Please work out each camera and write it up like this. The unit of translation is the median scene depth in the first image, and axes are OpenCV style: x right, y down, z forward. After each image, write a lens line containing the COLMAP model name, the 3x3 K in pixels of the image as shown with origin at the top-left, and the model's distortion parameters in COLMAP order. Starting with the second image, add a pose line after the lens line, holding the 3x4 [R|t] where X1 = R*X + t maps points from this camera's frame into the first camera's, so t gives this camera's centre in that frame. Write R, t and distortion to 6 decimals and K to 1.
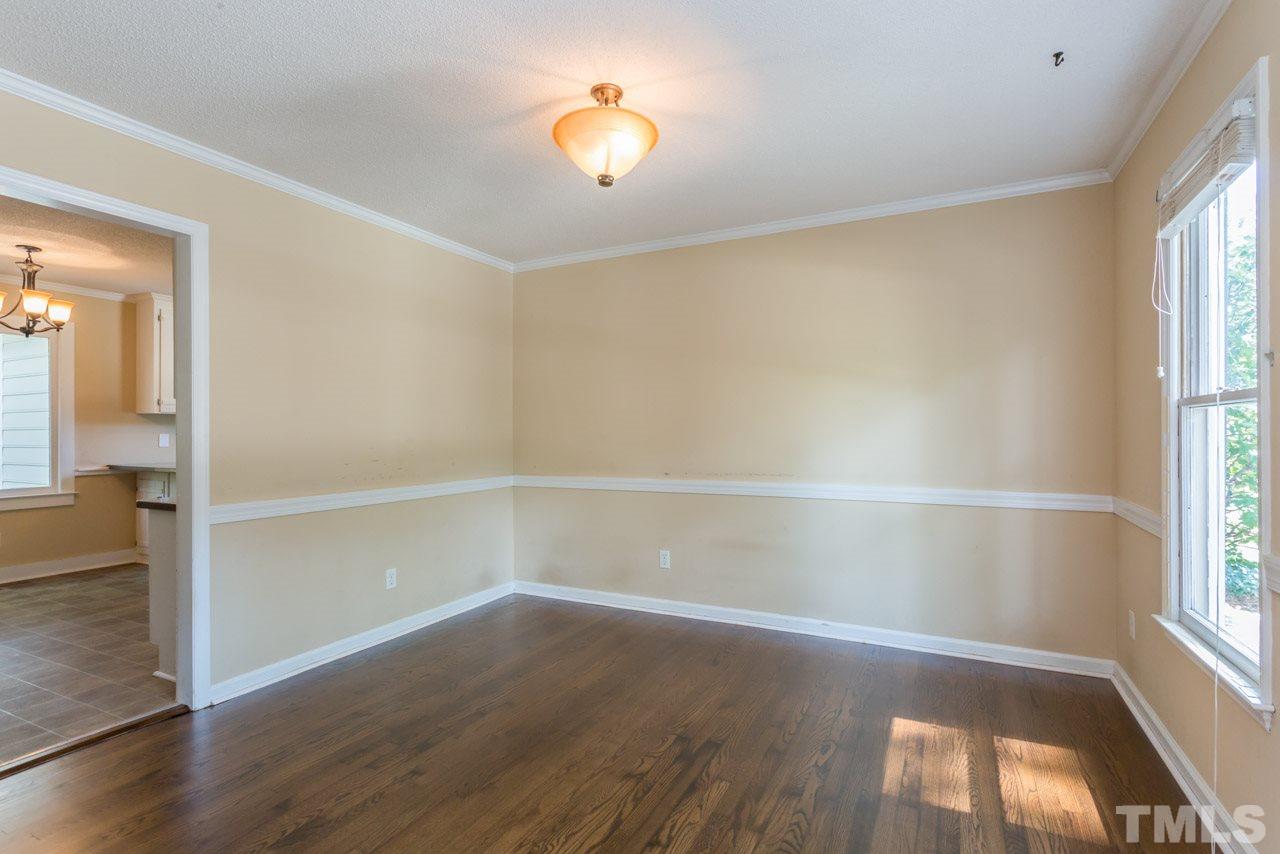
lens RADIAL K [[620.1, 0, 636.9], [0, 620.1, 430.2], [0, 0, 1]] dist [-0.000680, 0.000124]
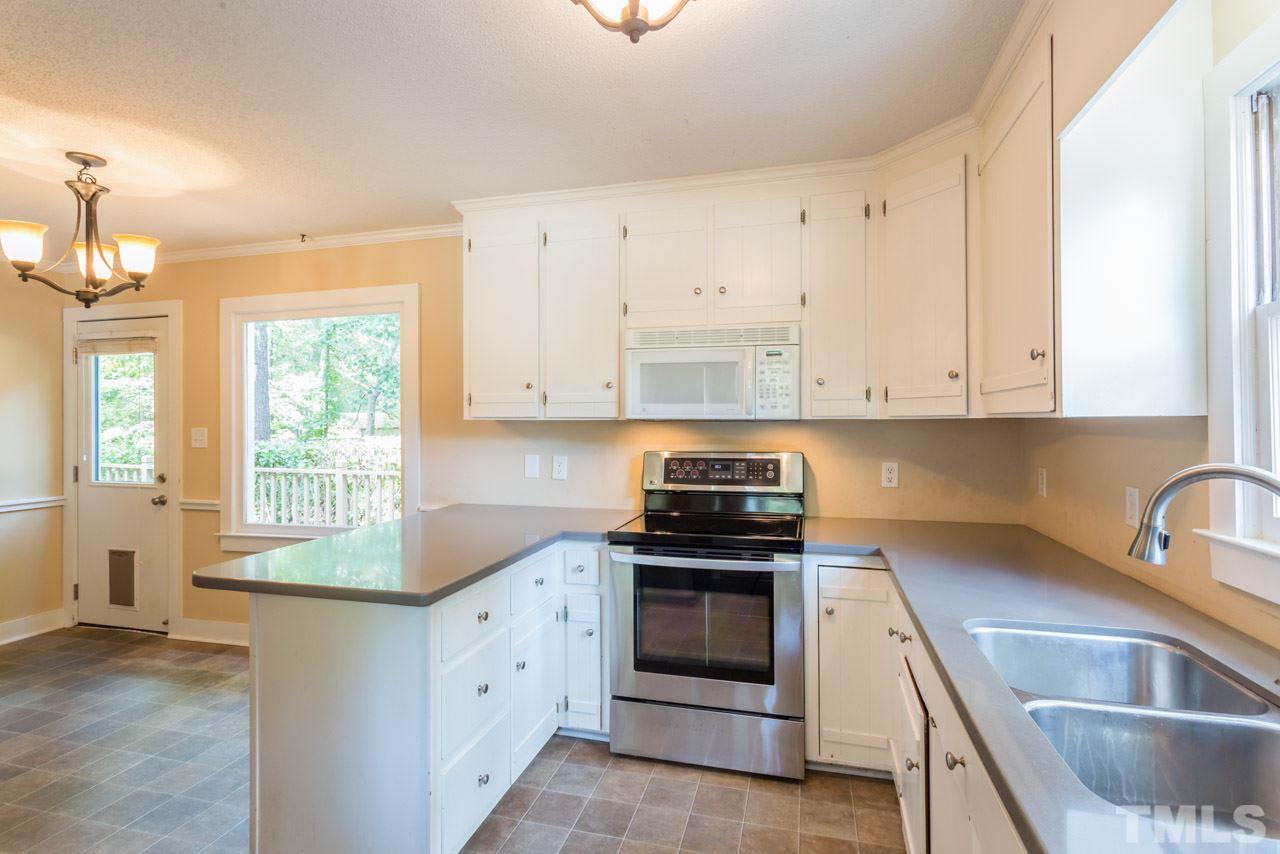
lens RADIAL K [[620.4, 0, 639.6], [0, 620.4, 417.5], [0, 0, 1]] dist [0.001697, 0.000692]
pose [[0.206818, -0.003097, -0.978375, -0.216130], [0.010267, 0.999947, -0.000995, -0.028672], [0.978326, -0.009840, 0.206838, 1.096685]]
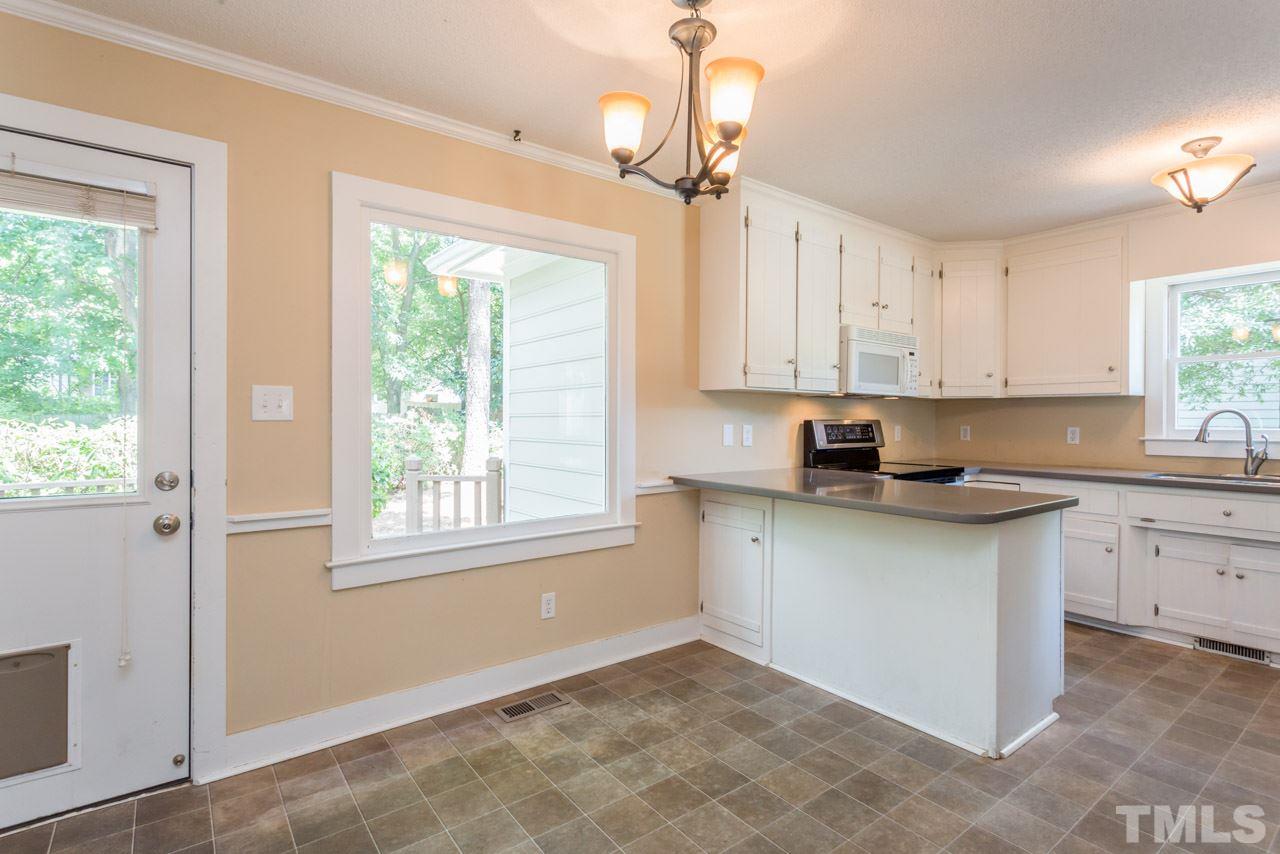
lens RADIAL K [[620.4, 0, 639.6], [0, 620.4, 417.5], [0, 0, 1]] dist [0.001697, 0.000692]
pose [[0.898654, 0.002035, -0.438653, -0.644122], [-0.000809, 0.999995, 0.002981, -0.002131], [0.438657, -0.002324, 0.898651, 0.468188]]
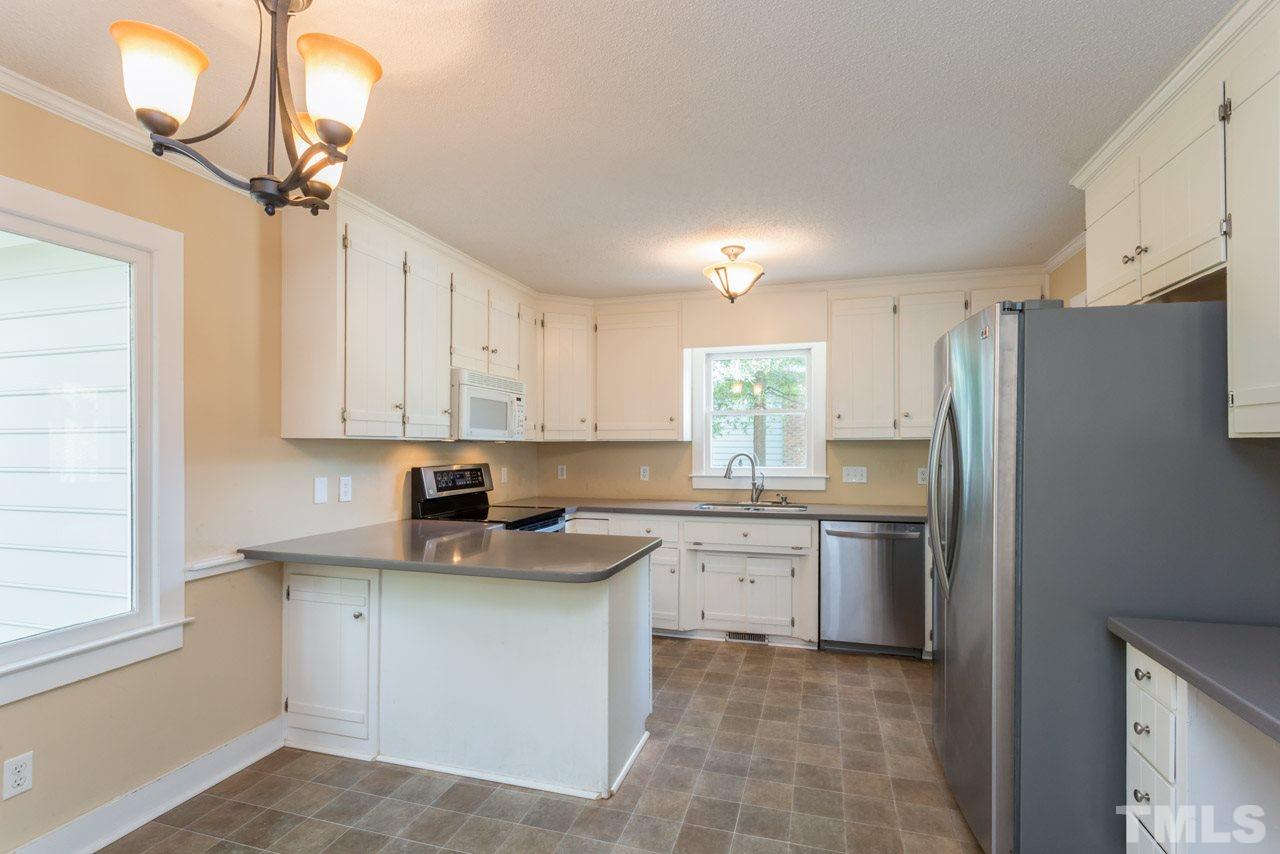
lens RADIAL K [[614.0, 0, 636.4], [0, 614.0, 442.6], [0, 0, 1]] dist [-0.000407, 0.001065]
pose [[0.984819, -0.001707, 0.173576, -0.666930], [0.001174, 0.999994, 0.003173, -0.026275], [-0.173580, -0.002921, 0.984815, 0.514432]]
